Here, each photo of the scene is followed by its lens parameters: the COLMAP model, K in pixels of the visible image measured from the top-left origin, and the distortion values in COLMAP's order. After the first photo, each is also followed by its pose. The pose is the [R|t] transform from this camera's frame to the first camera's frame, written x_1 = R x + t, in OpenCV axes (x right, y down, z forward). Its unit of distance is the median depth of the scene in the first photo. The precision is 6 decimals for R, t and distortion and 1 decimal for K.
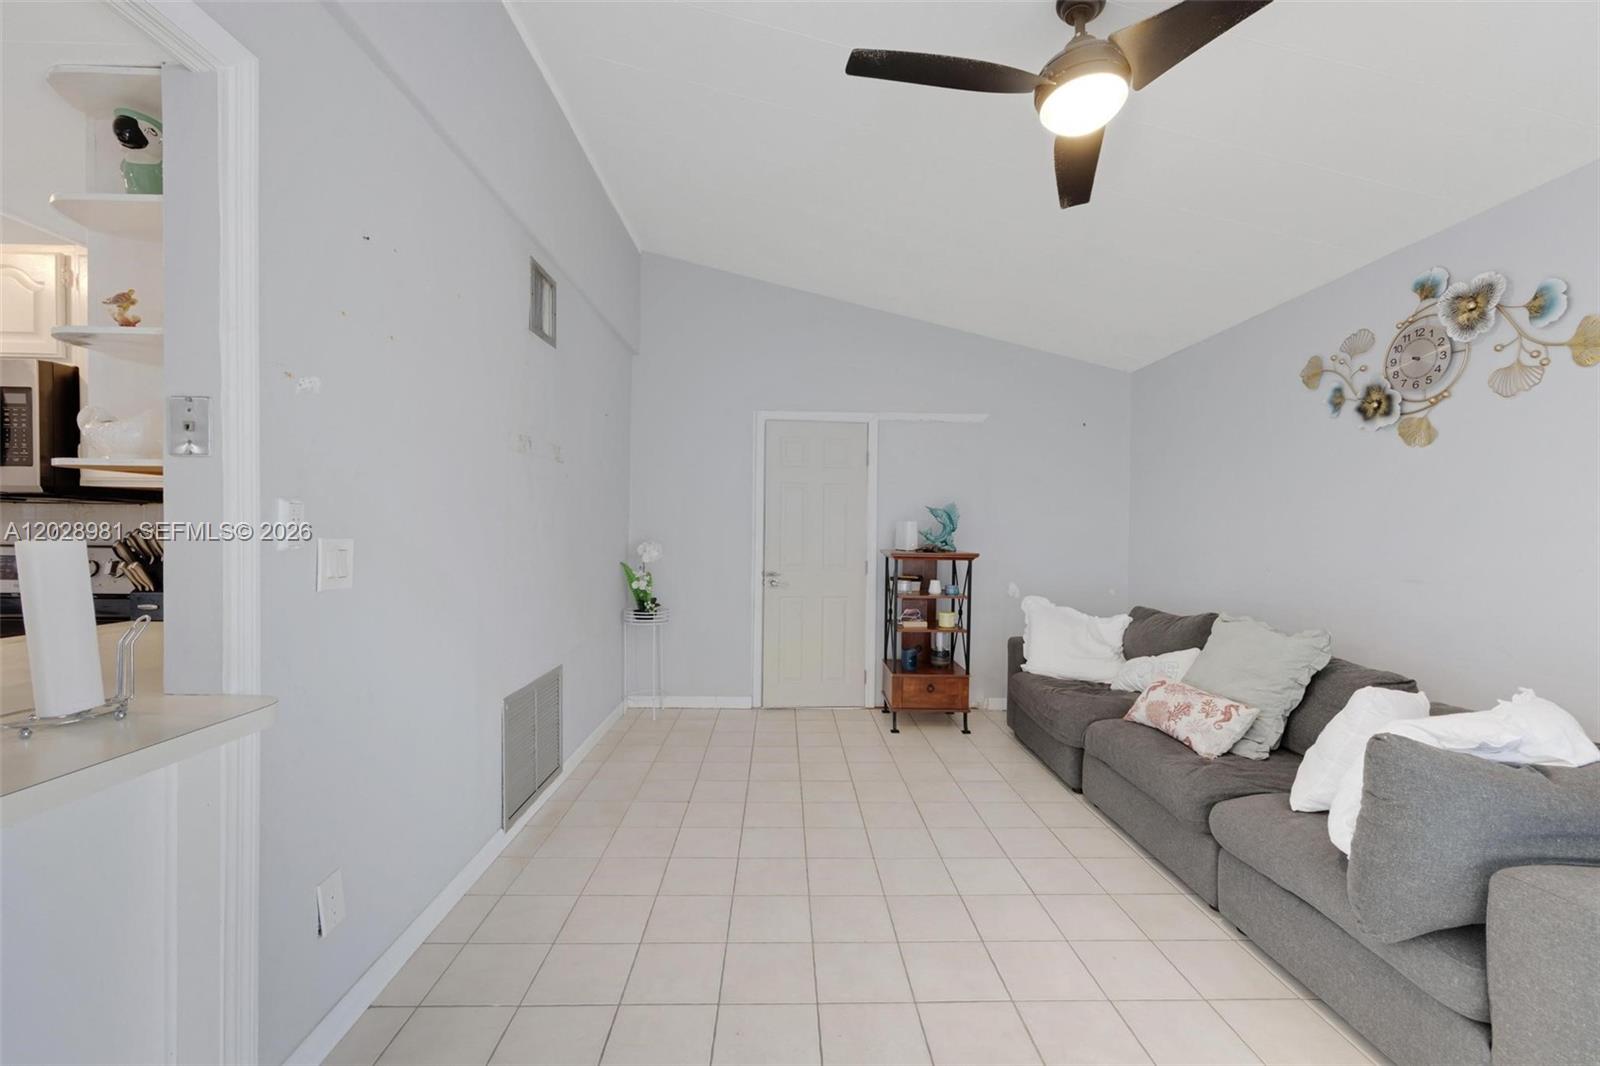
lens RADIAL K [[672.5, 0, 783.4], [0, 672.5, 535.5], [0, 0, 1]] dist [-0.010716, 0.002362]
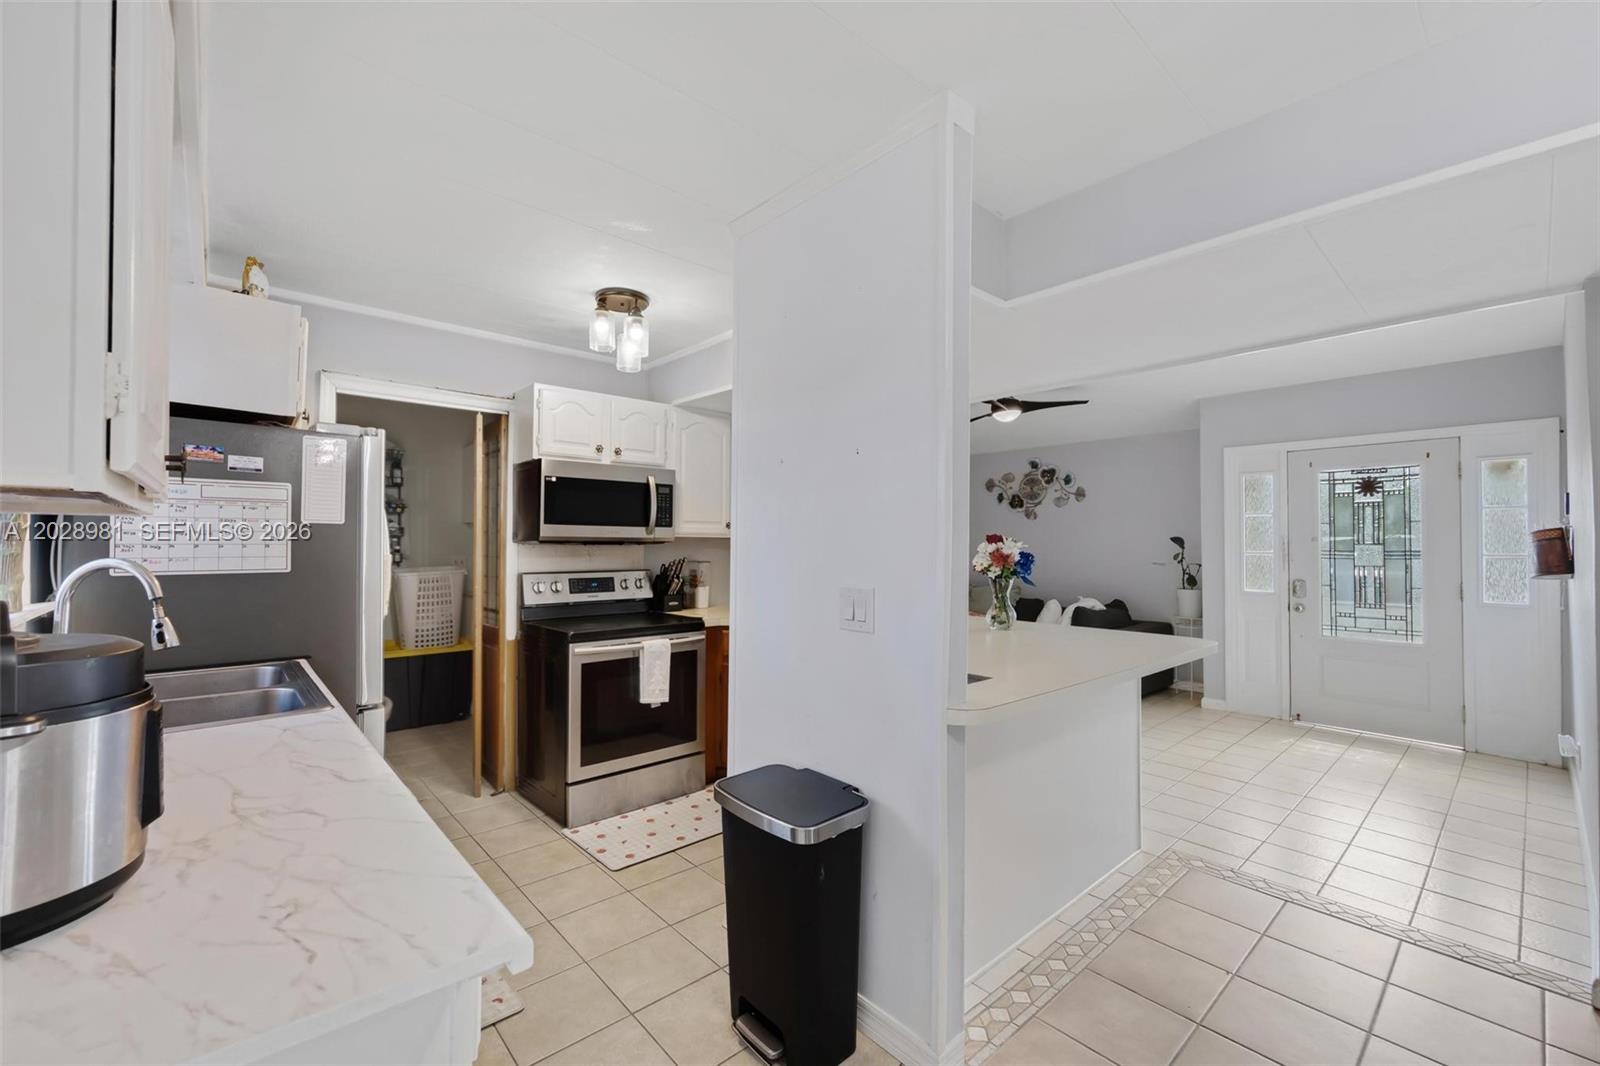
lens RADIAL K [[672.5, 0, 796.6], [0, 672.5, 534.2], [0, 0, 1]] dist [-0.010716, 0.002362]
pose [[0.760547, 0.002204, 0.649279, -1.564051], [0.003133, 0.999970, -0.007063, -0.053373], [-0.649275, 0.007406, 0.760518, -0.488353]]
